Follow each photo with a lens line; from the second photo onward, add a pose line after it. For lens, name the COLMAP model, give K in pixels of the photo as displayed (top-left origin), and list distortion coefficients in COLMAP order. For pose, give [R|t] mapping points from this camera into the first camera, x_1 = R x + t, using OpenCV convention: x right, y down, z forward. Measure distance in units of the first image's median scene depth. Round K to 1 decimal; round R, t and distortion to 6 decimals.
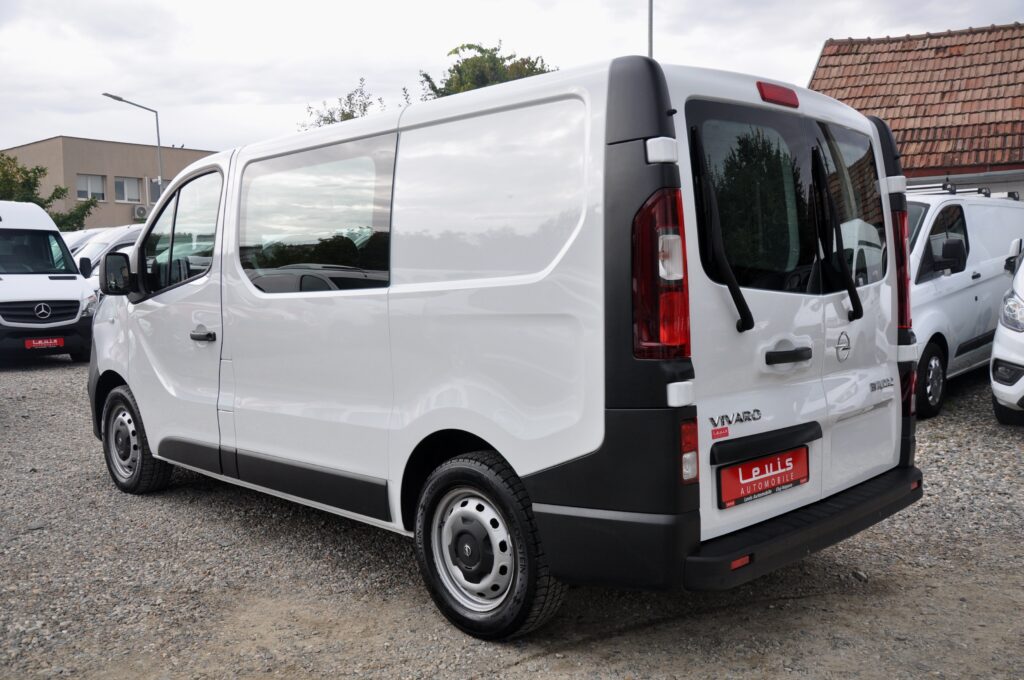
lens RADIAL K [[923.9, 0, 512.0], [0, 923.9, 340.0], [0, 0, 1]] dist [-0.007648, 0.133071]
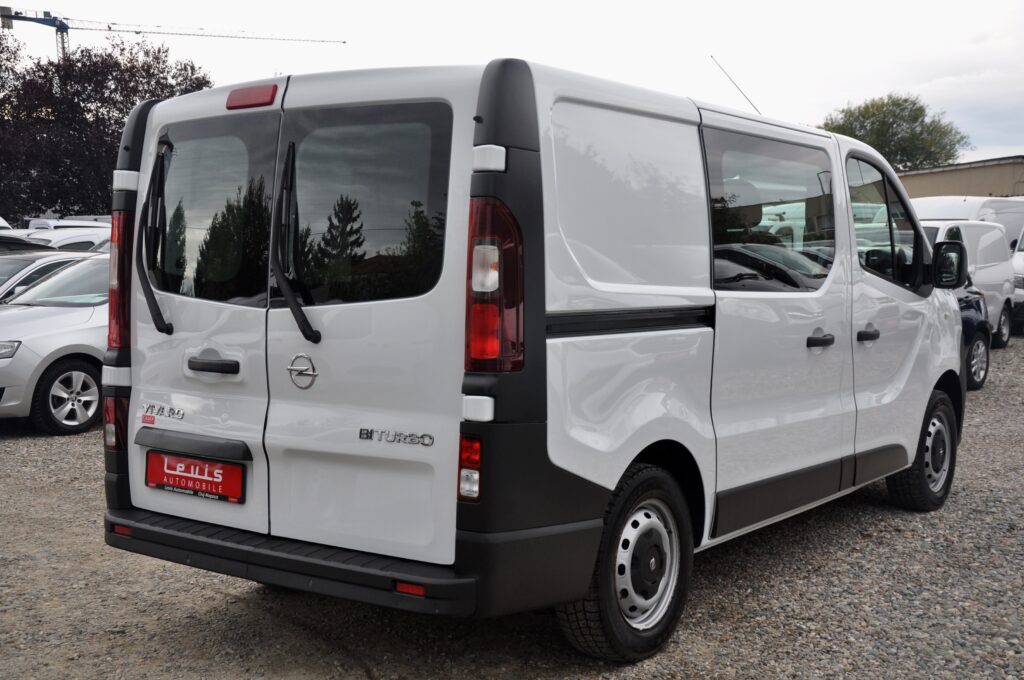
lens RADIAL K [[1226.7, 0, 512.0], [0, 1226.7, 340.0], [0, 0, 1]] dist [0.010045, 0.450259]
pose [[0.147578, 0.084425, -0.985441, 1.687539], [-0.073078, 0.994558, 0.074262, -0.135389], [0.986347, 0.061054, 0.152944, 1.138214]]
